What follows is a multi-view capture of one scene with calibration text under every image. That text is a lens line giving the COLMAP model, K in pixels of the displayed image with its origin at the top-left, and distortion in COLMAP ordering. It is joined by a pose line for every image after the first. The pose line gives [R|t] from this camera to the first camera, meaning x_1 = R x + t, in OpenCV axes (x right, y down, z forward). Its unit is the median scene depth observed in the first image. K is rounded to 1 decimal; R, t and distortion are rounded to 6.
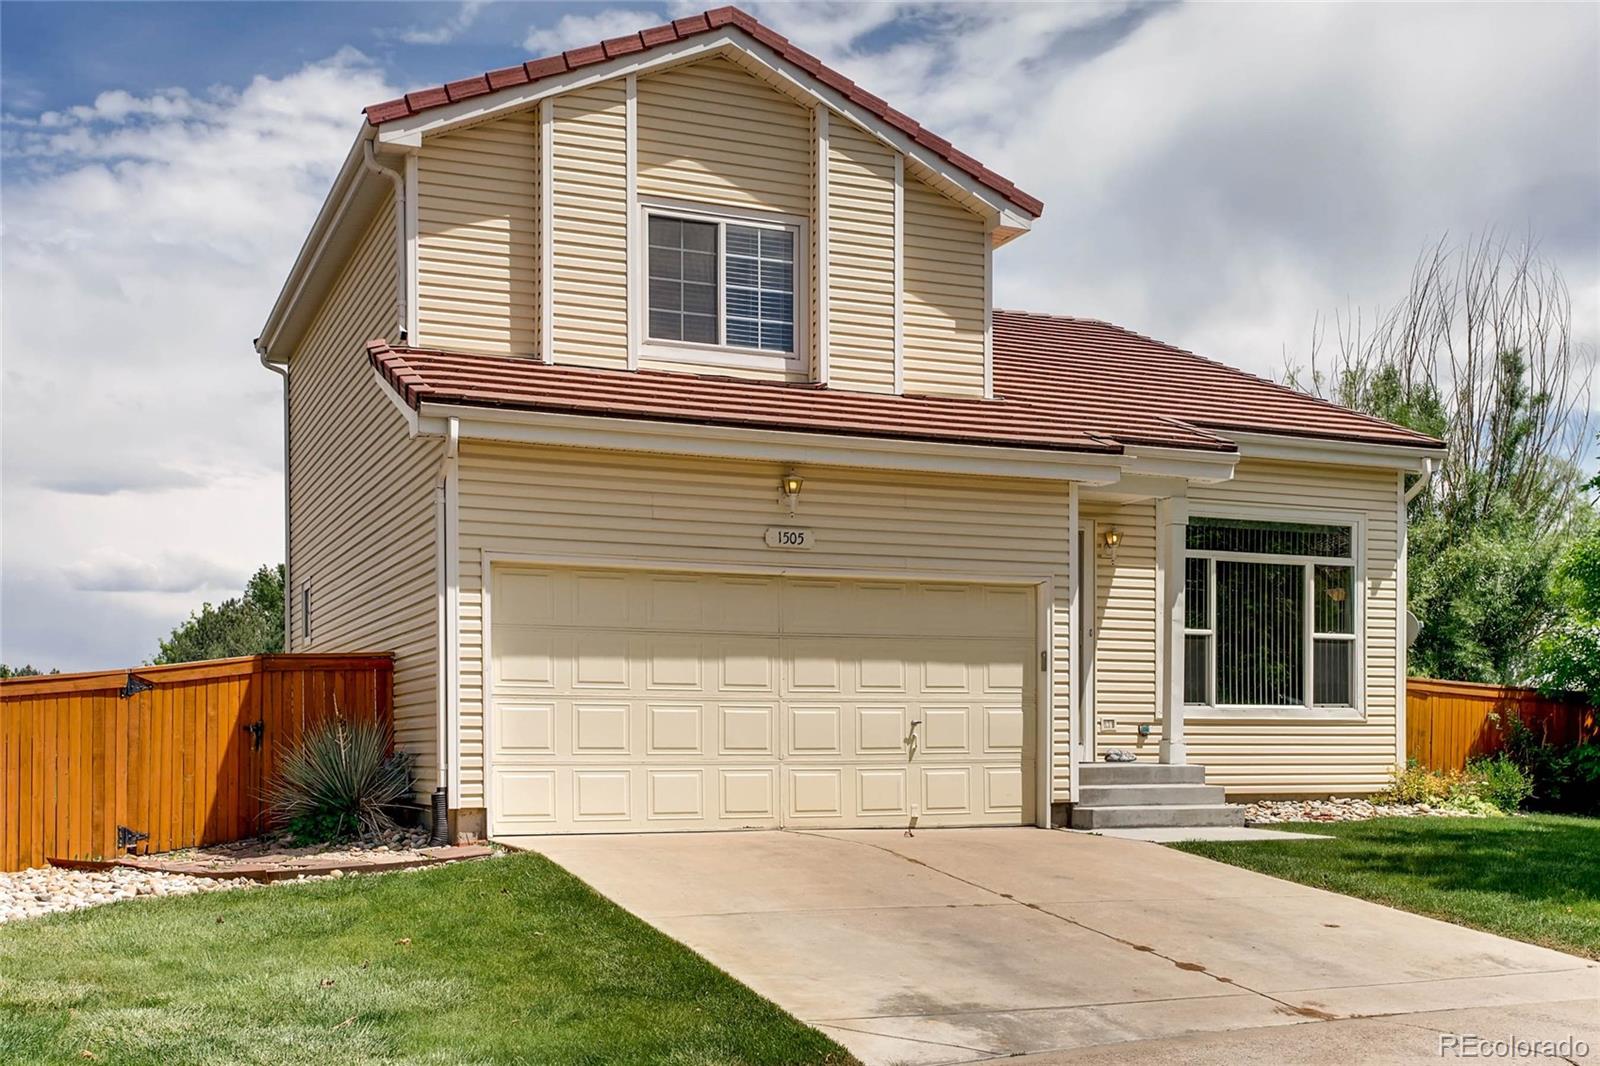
lens RADIAL K [[1717.0, 0, 800.0], [0, 1717.0, 533.0], [0, 0, 1]] dist [0.007717, 0.001444]
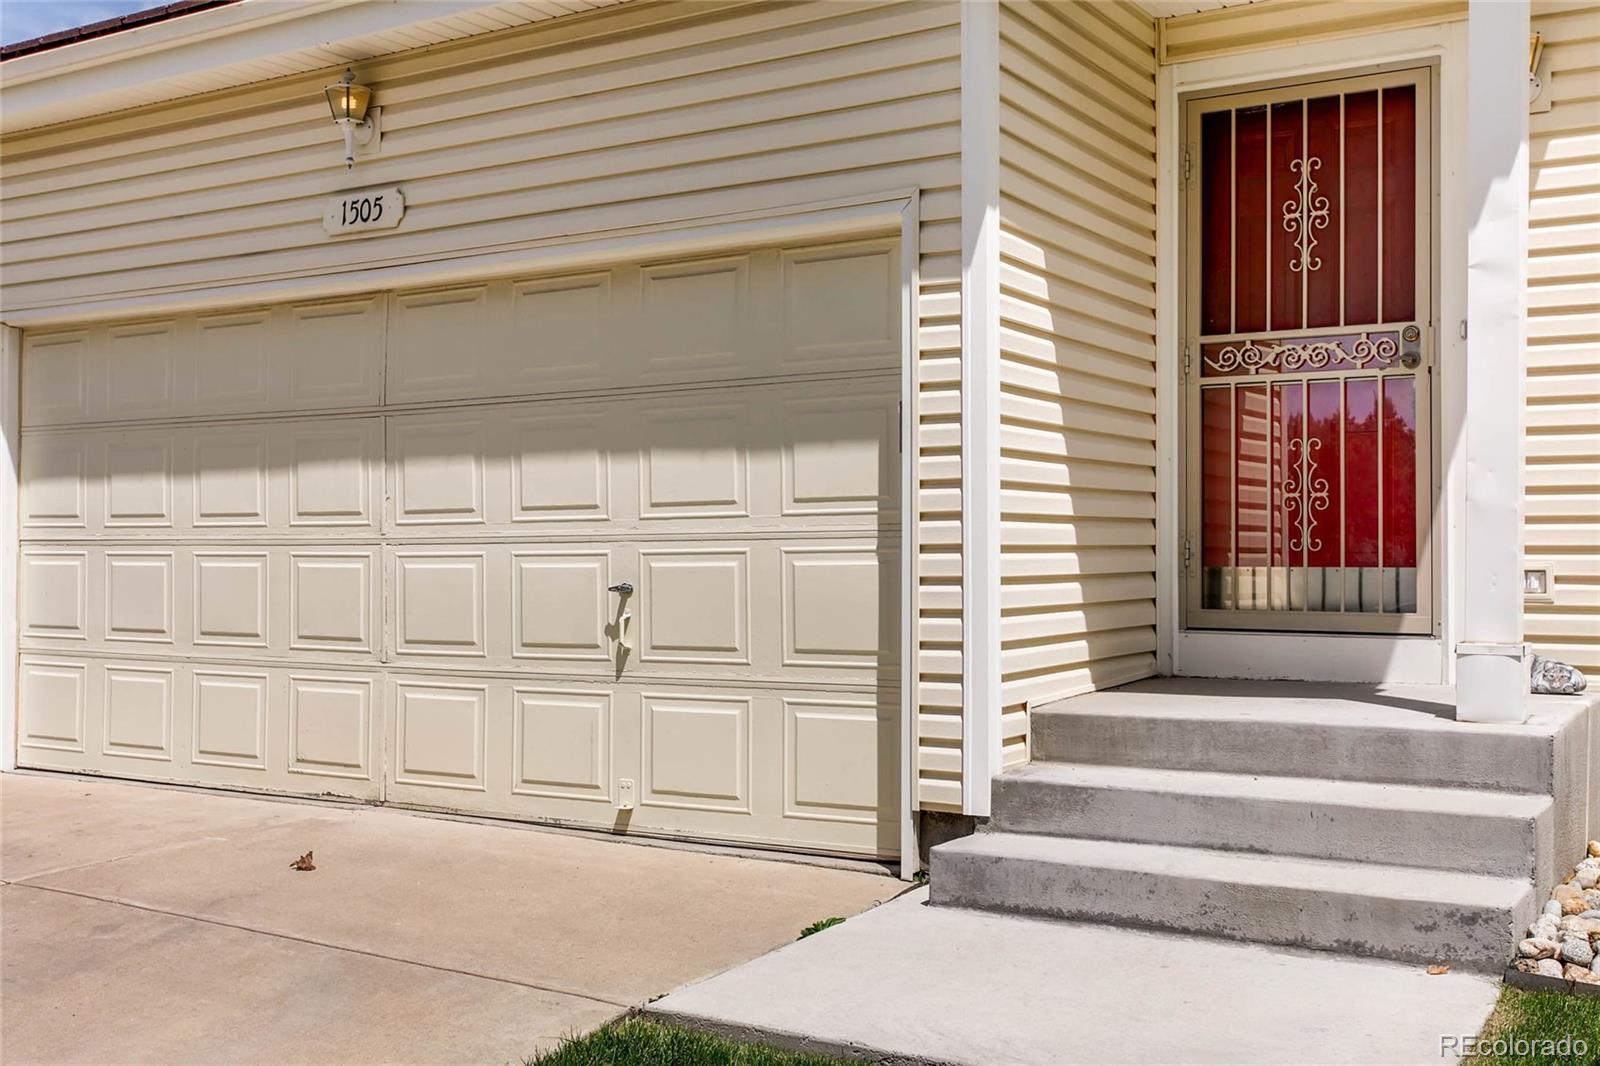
lens RADIAL K [[1683.8, 0, 799.4], [0, 1683.8, 401.1], [0, 0, 1]] dist [0.007311, 0.007219]
pose [[0.583731, -0.071915, -0.808756, 0.438533], [0.104682, 0.994422, -0.012868, 0.073827], [0.805171, -0.077150, 0.588003, 0.792329]]
